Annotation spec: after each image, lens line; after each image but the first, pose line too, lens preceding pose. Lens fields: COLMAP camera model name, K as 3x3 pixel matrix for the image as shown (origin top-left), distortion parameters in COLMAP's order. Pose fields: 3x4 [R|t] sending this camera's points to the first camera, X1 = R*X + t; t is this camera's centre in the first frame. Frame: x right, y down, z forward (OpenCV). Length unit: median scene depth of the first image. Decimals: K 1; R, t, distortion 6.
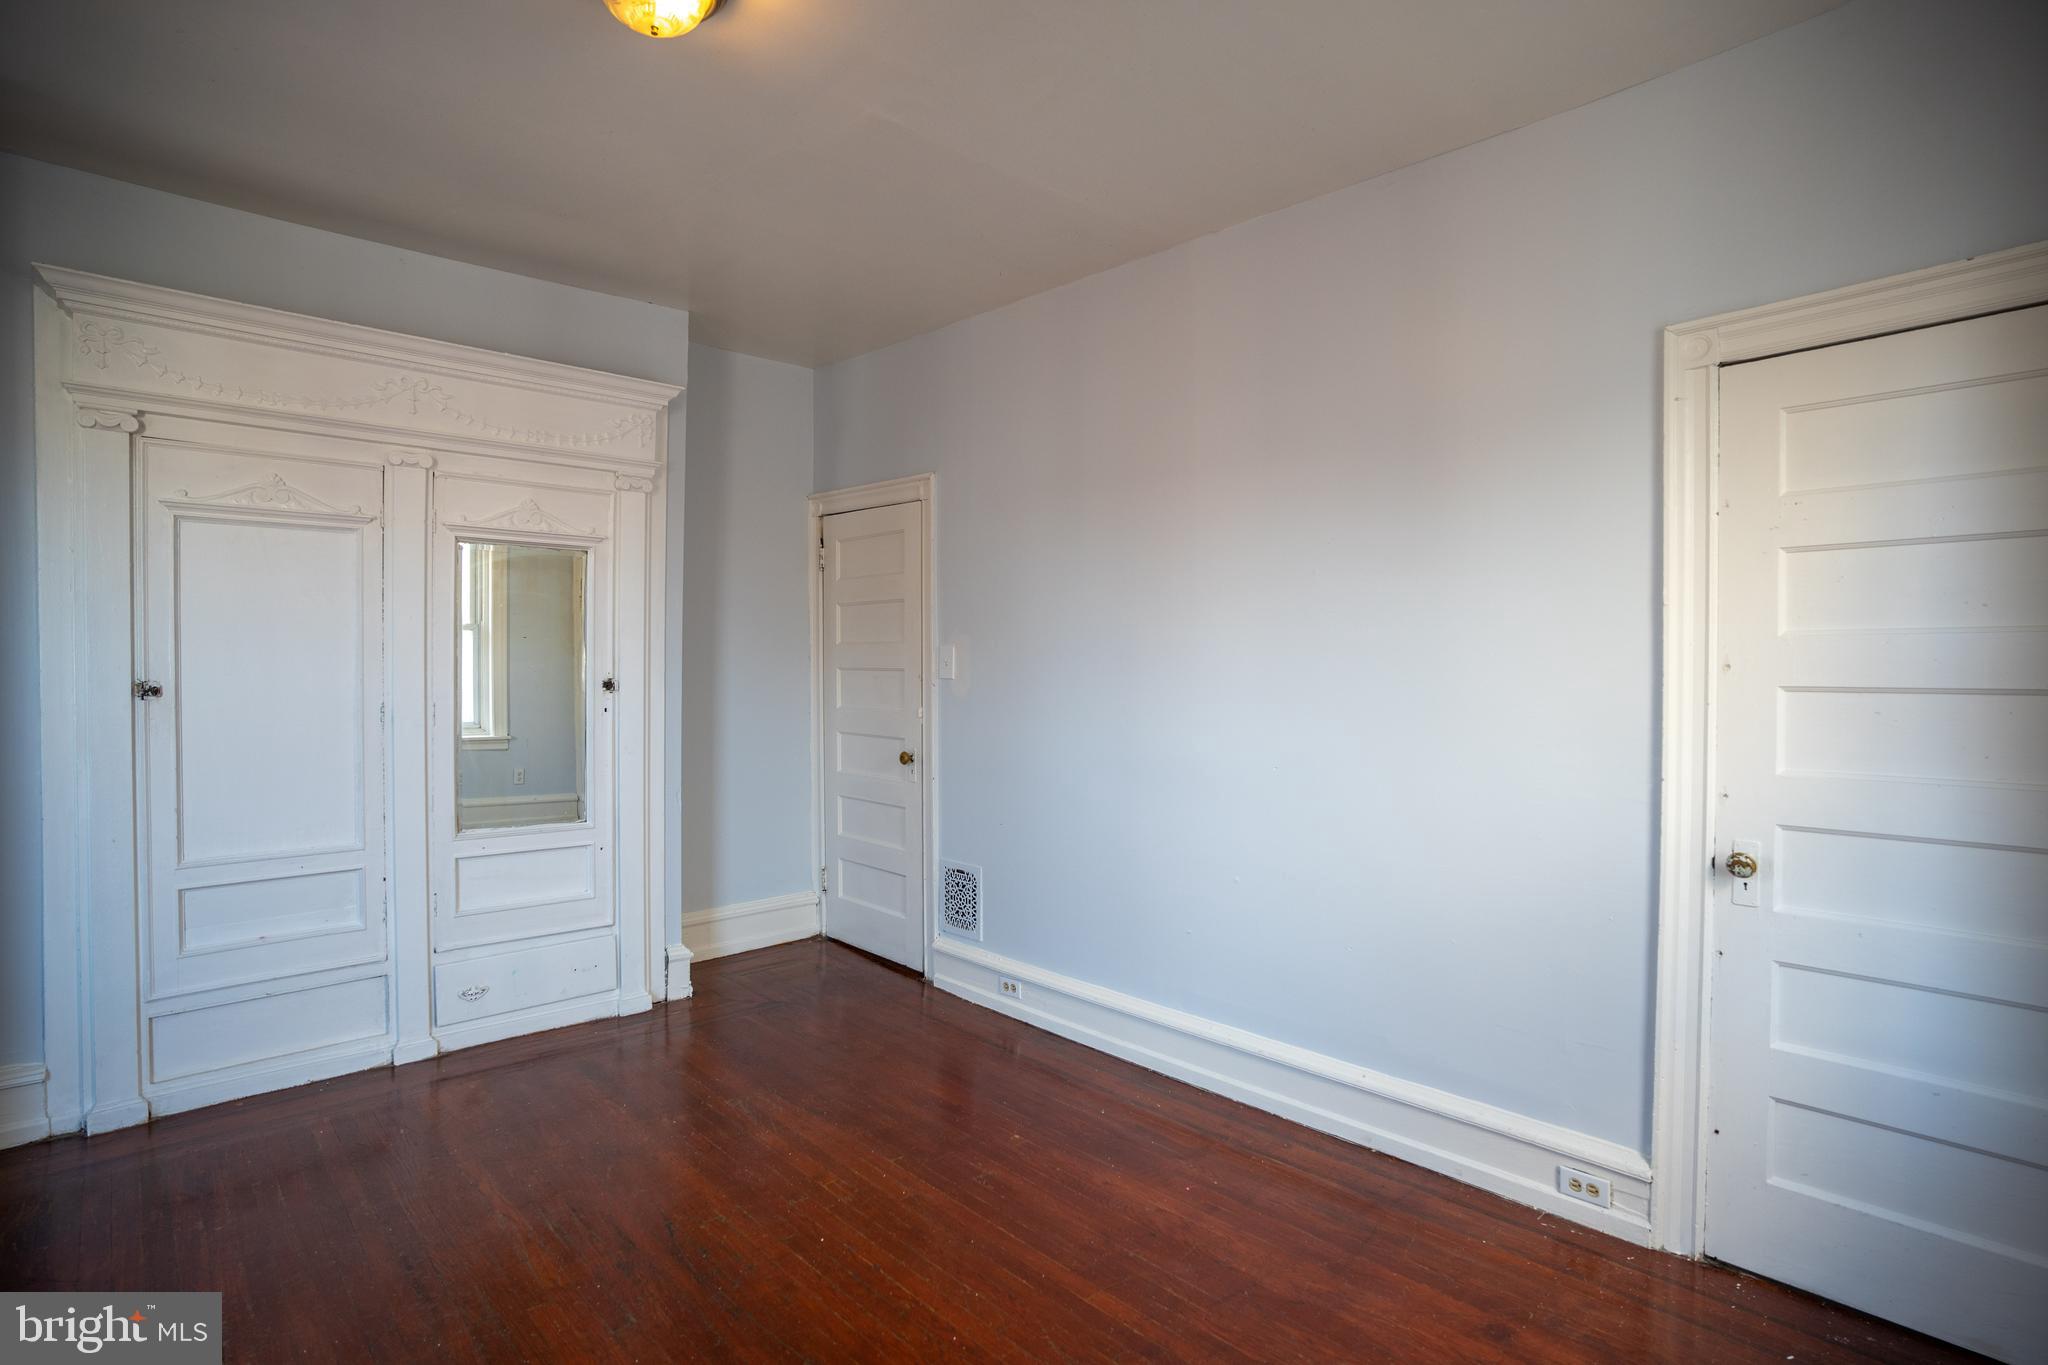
lens RADIAL K [[1024.6, 0, 1024.0], [0, 1024.6, 682.5], [0, 0, 1]] dist [-0.084116, 0.051090]
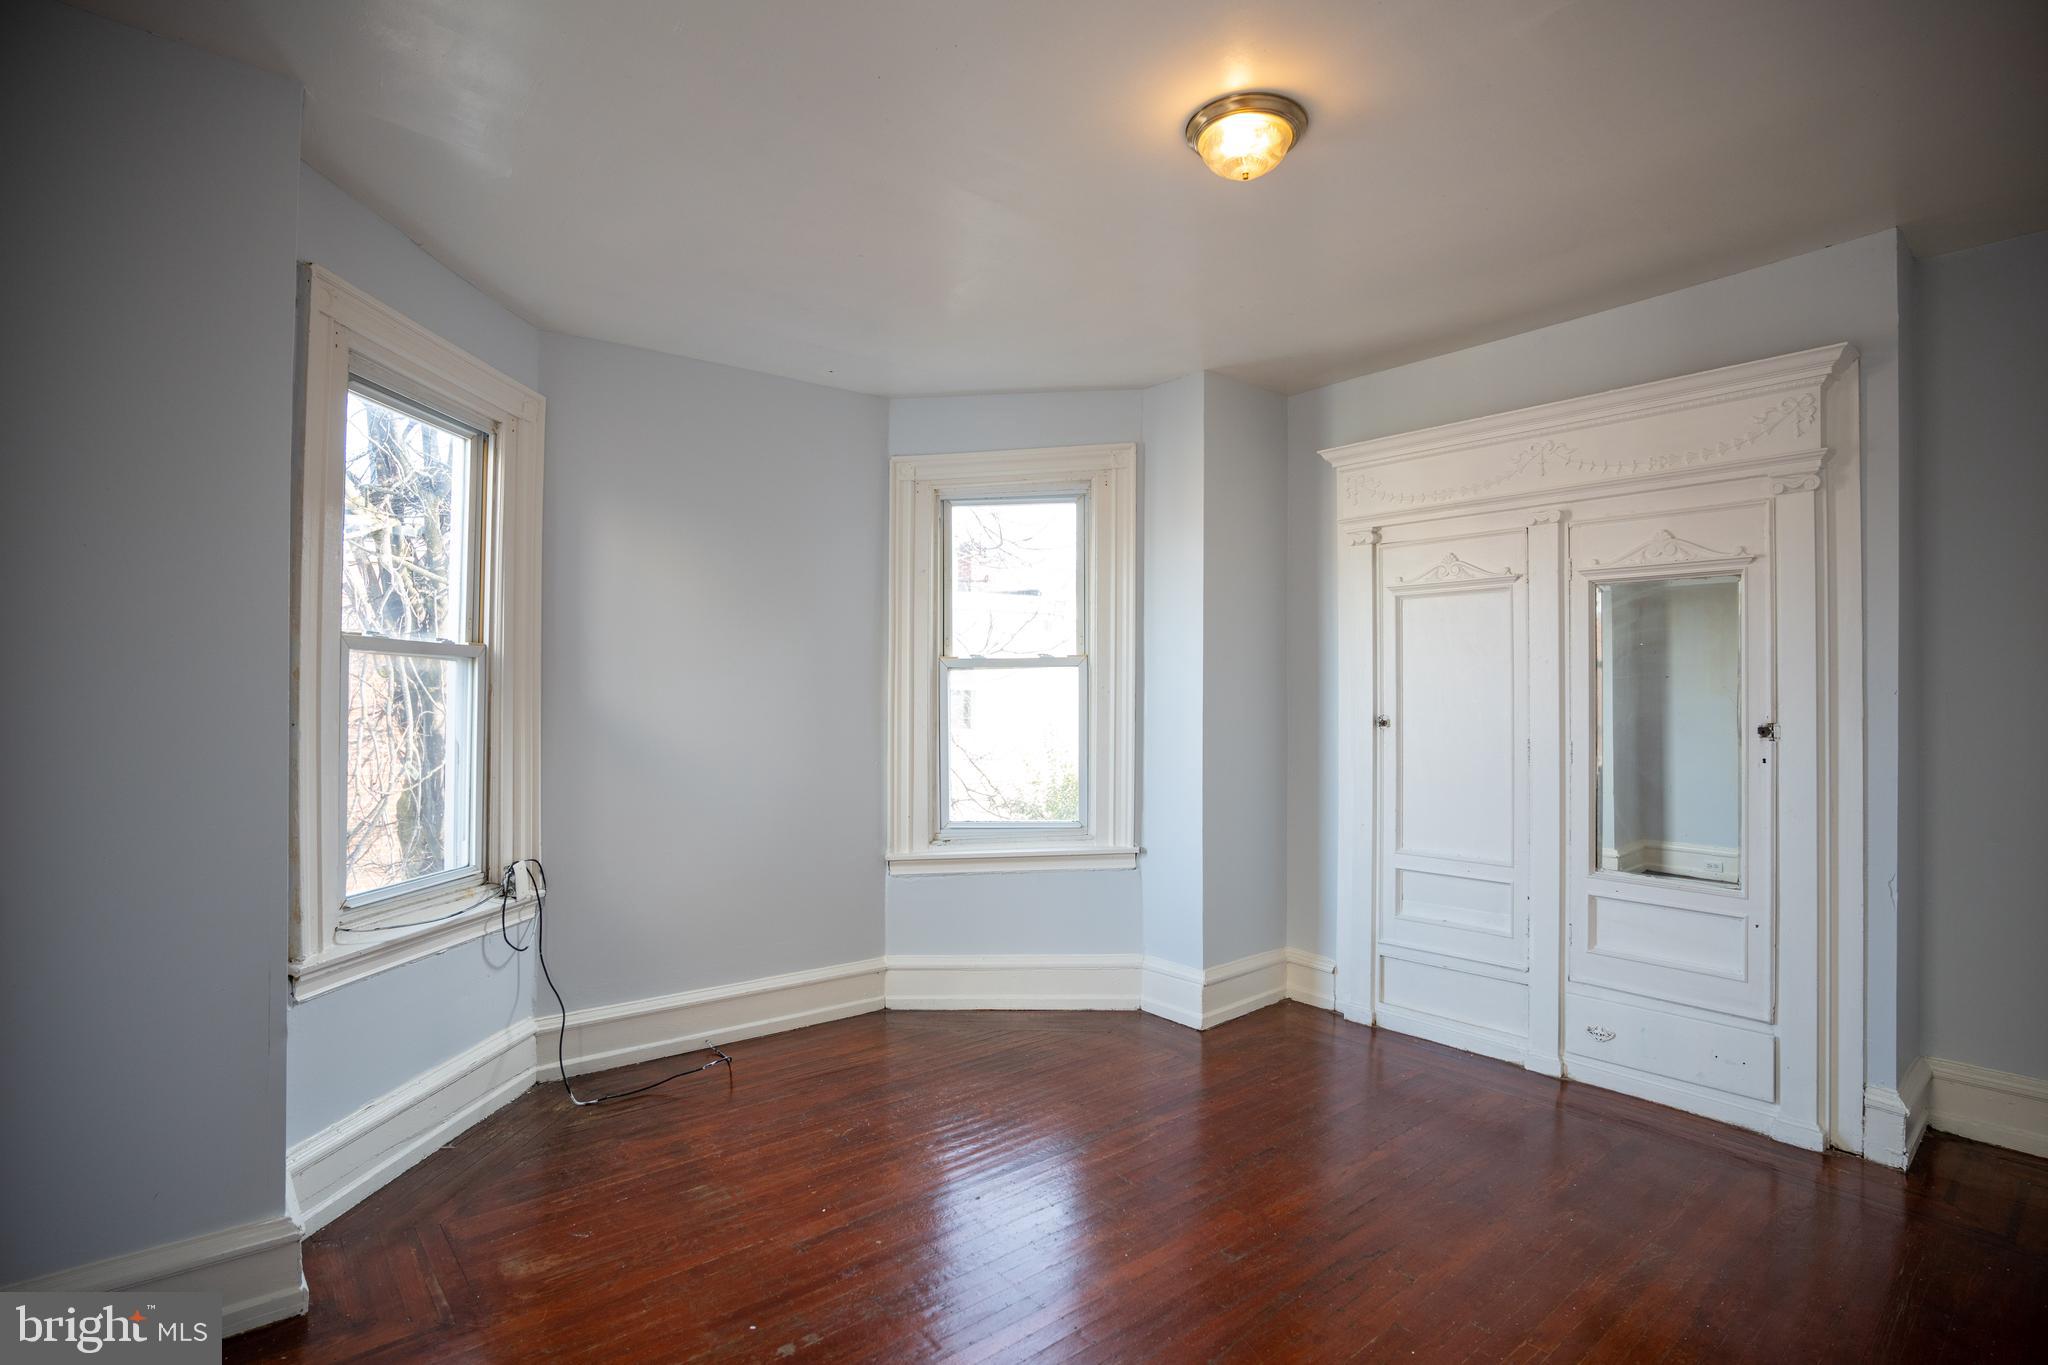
lens RADIAL K [[1024.6, 0, 1024.0], [0, 1024.6, 682.5], [0, 0, 1]] dist [-0.084116, 0.051090]
pose [[-0.067802, -0.018473, -0.997528, 0.487315], [-0.023160, 0.999588, -0.016937, -0.010252], [0.997430, 0.021954, -0.068202, 0.482337]]
